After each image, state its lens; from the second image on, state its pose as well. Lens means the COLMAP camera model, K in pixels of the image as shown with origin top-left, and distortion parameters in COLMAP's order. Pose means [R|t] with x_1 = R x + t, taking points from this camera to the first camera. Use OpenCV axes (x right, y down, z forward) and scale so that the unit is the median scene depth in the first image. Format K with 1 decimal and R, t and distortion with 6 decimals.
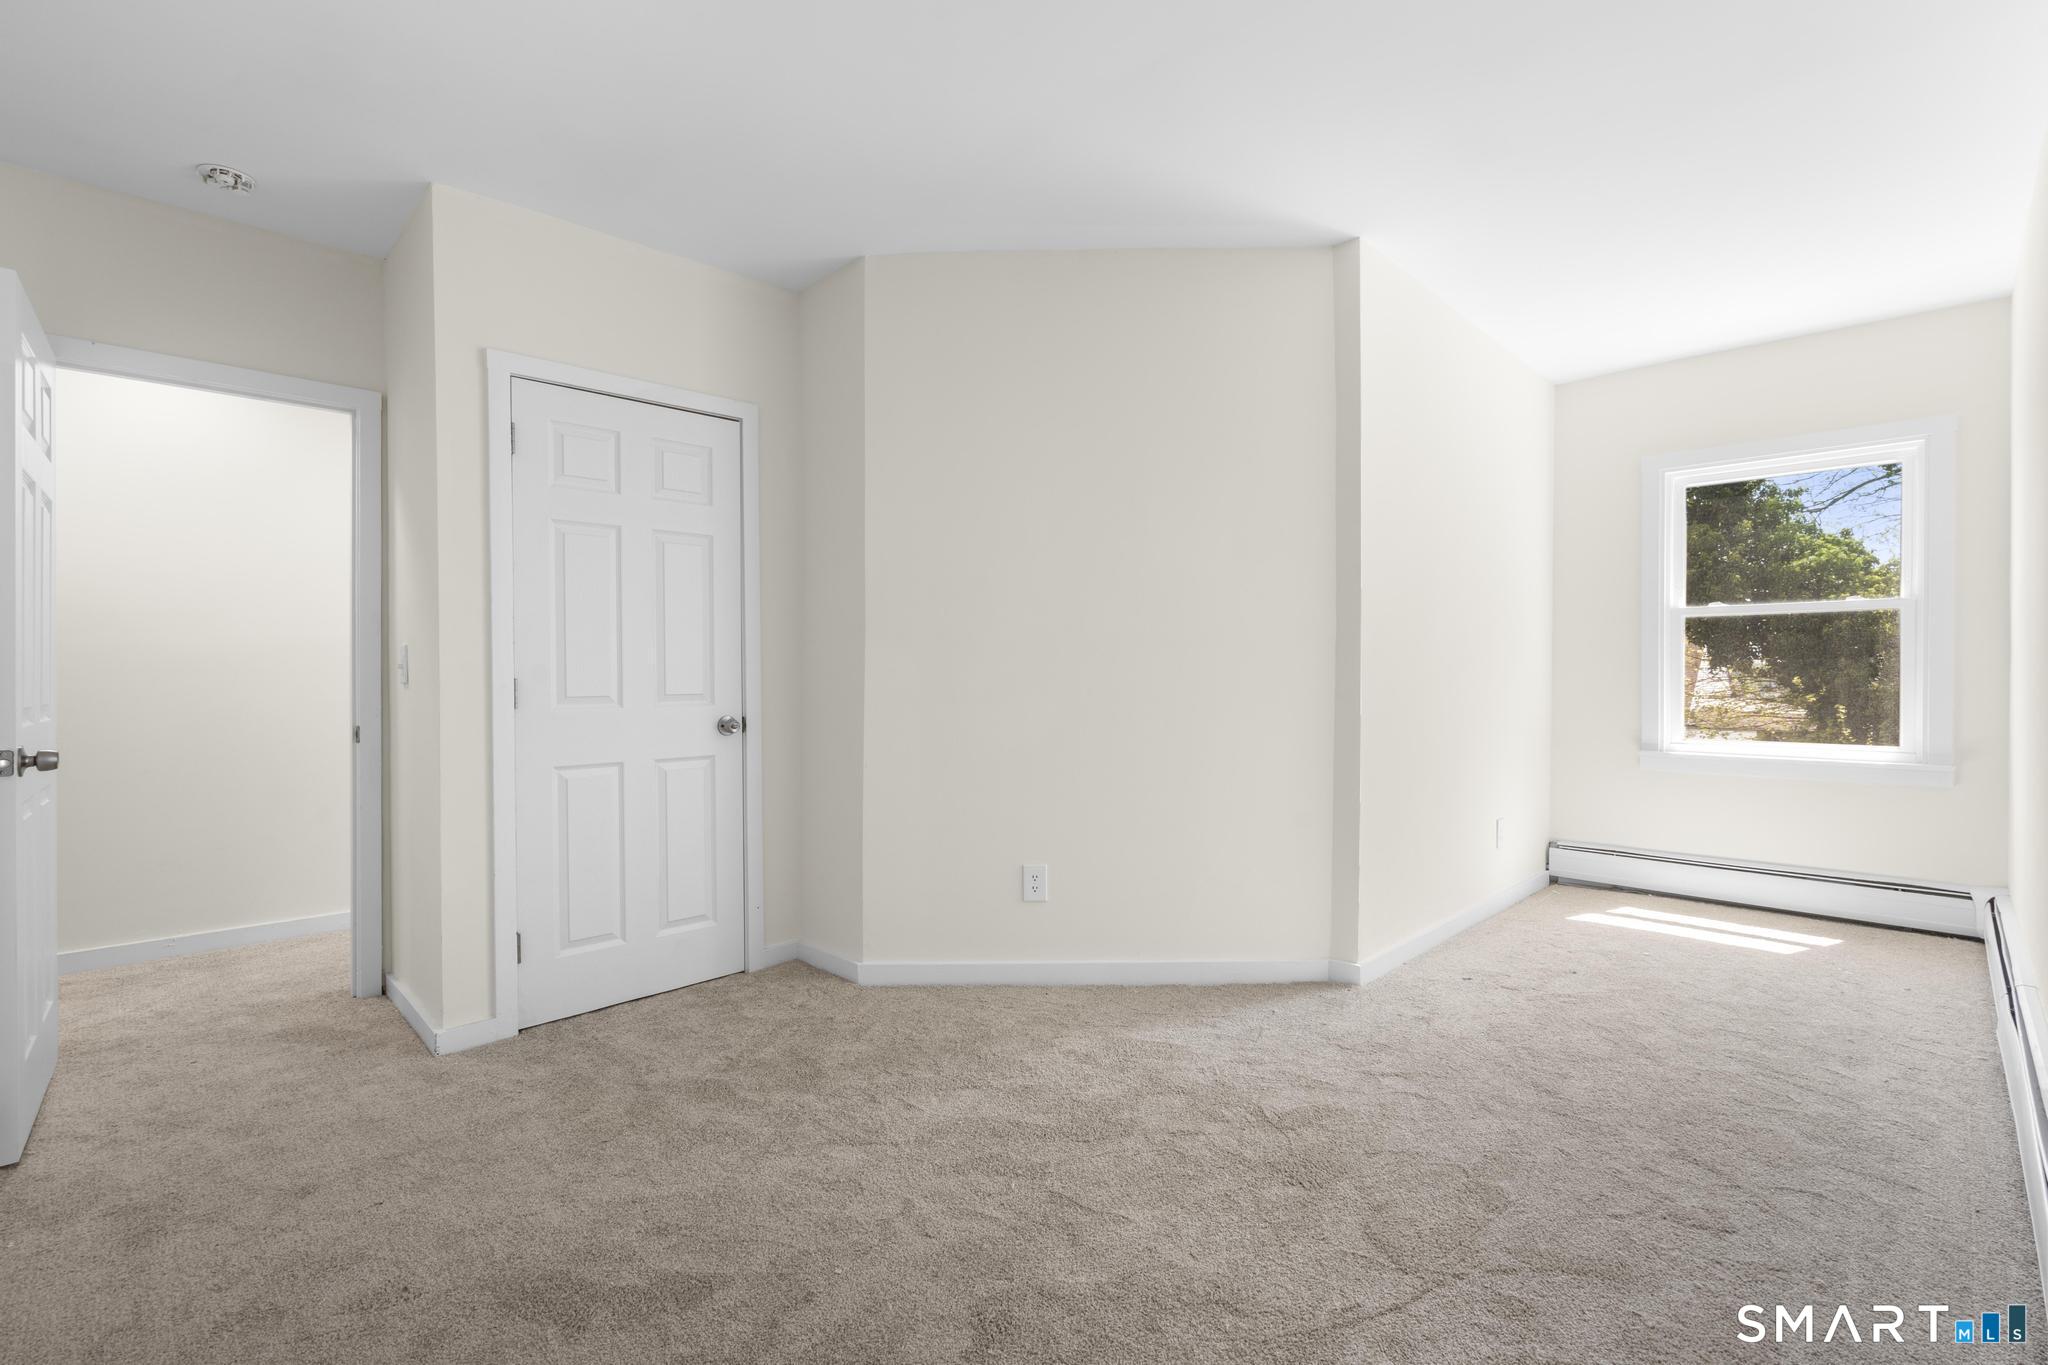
lens RADIAL K [[918.7, 0, 1016.4], [0, 918.7, 677.2], [0, 0, 1]] dist [-0.002954, -0.000297]
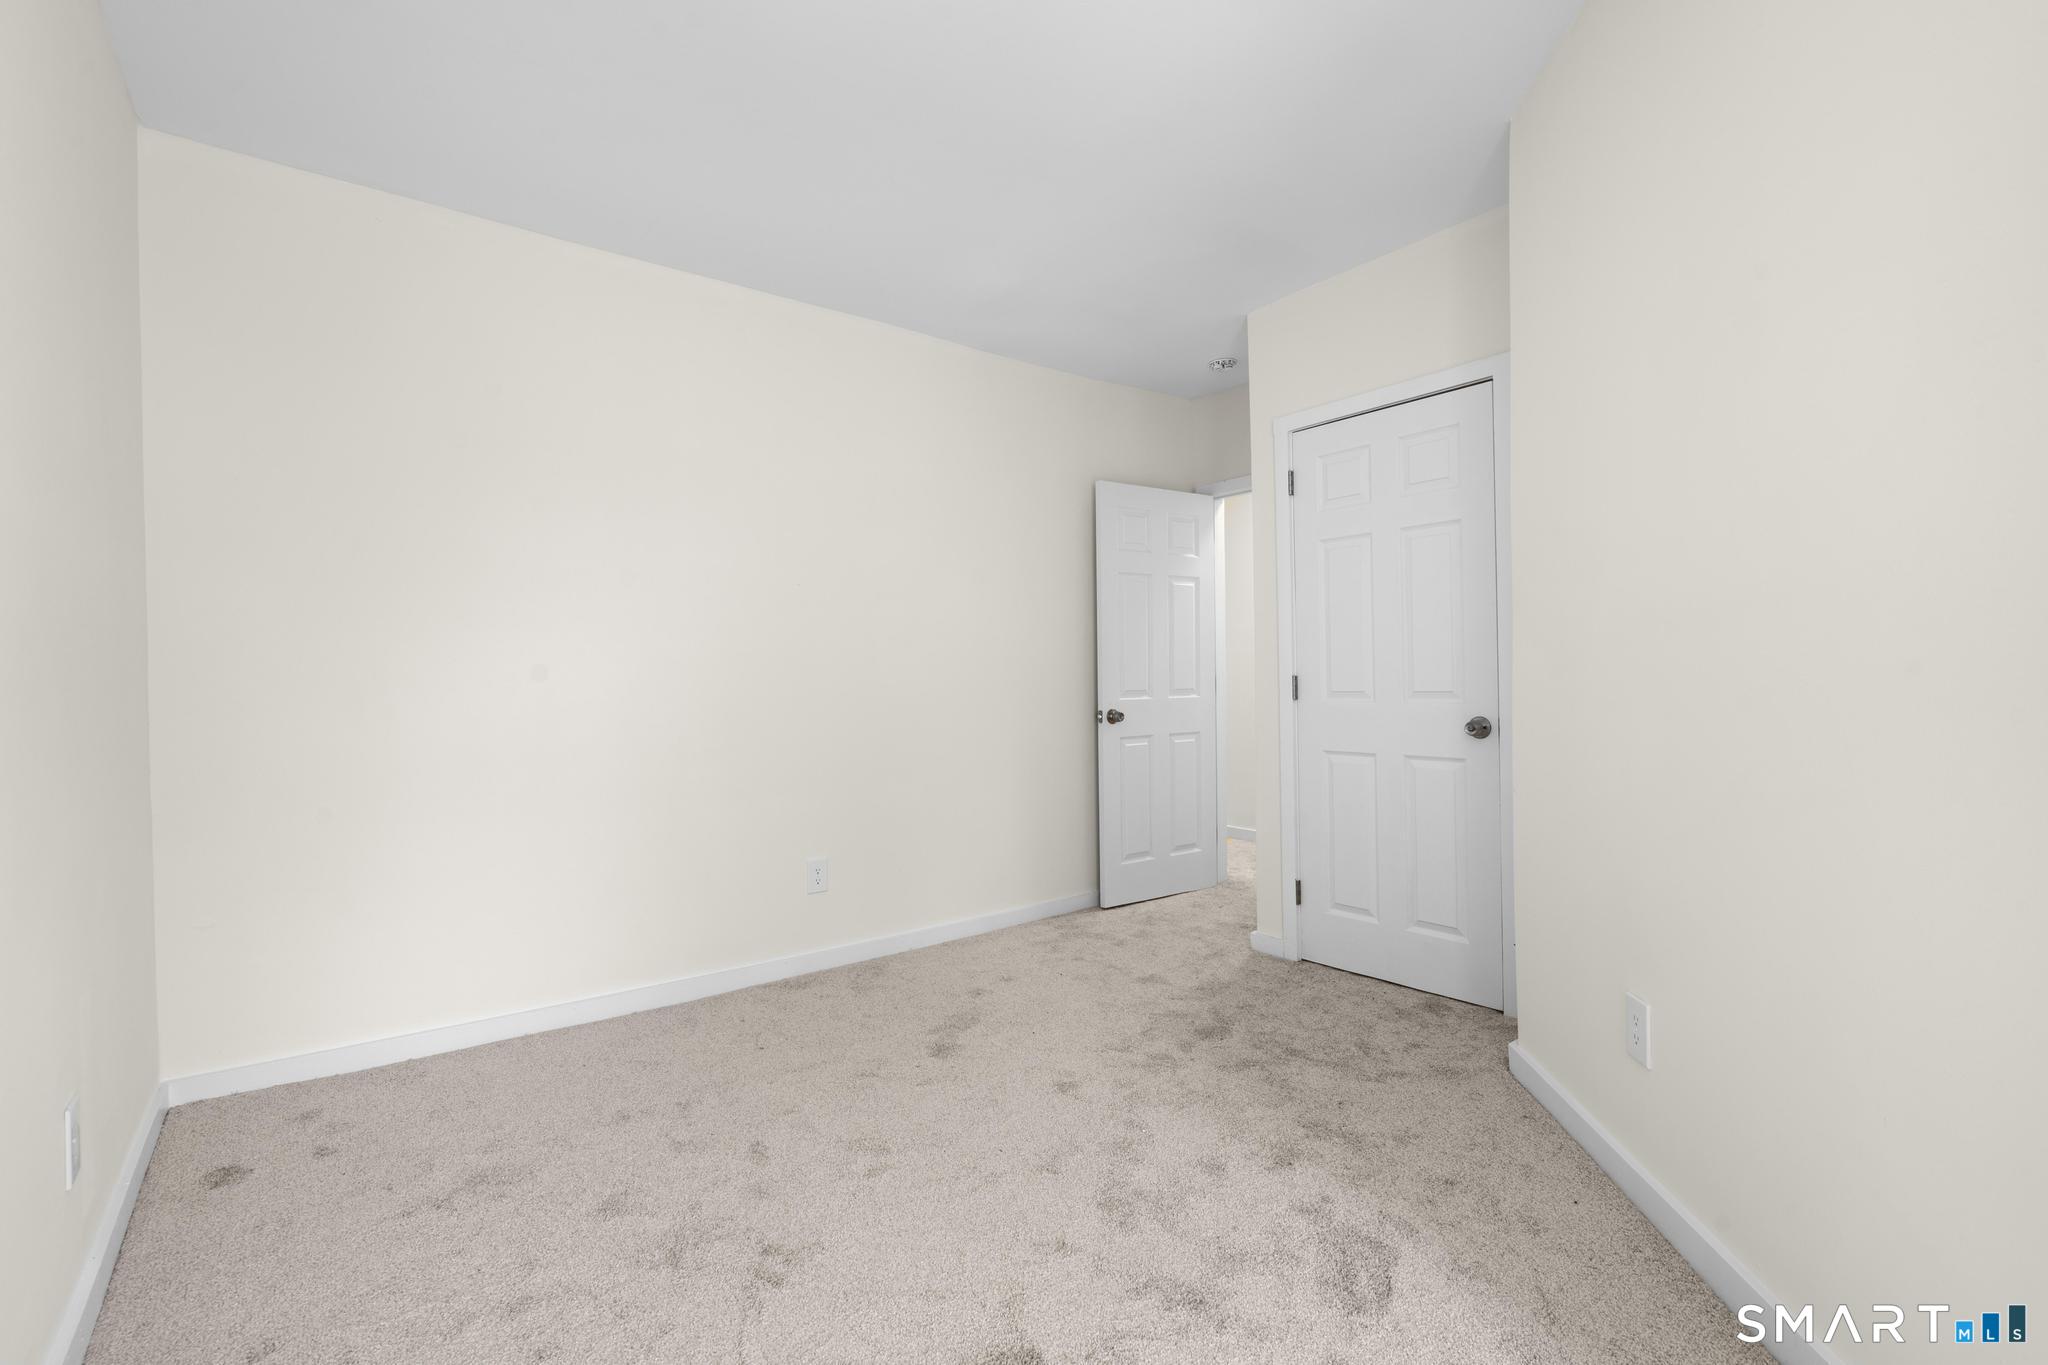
lens RADIAL K [[918.7, 0, 1016.4], [0, 918.7, 677.2], [0, 0, 1]] dist [-0.002954, -0.000297]
pose [[-0.099892, 0.012180, -0.994924, 0.784582], [0.006481, 0.999912, 0.011591, -0.013690], [0.994977, -0.005290, -0.099962, 0.803263]]
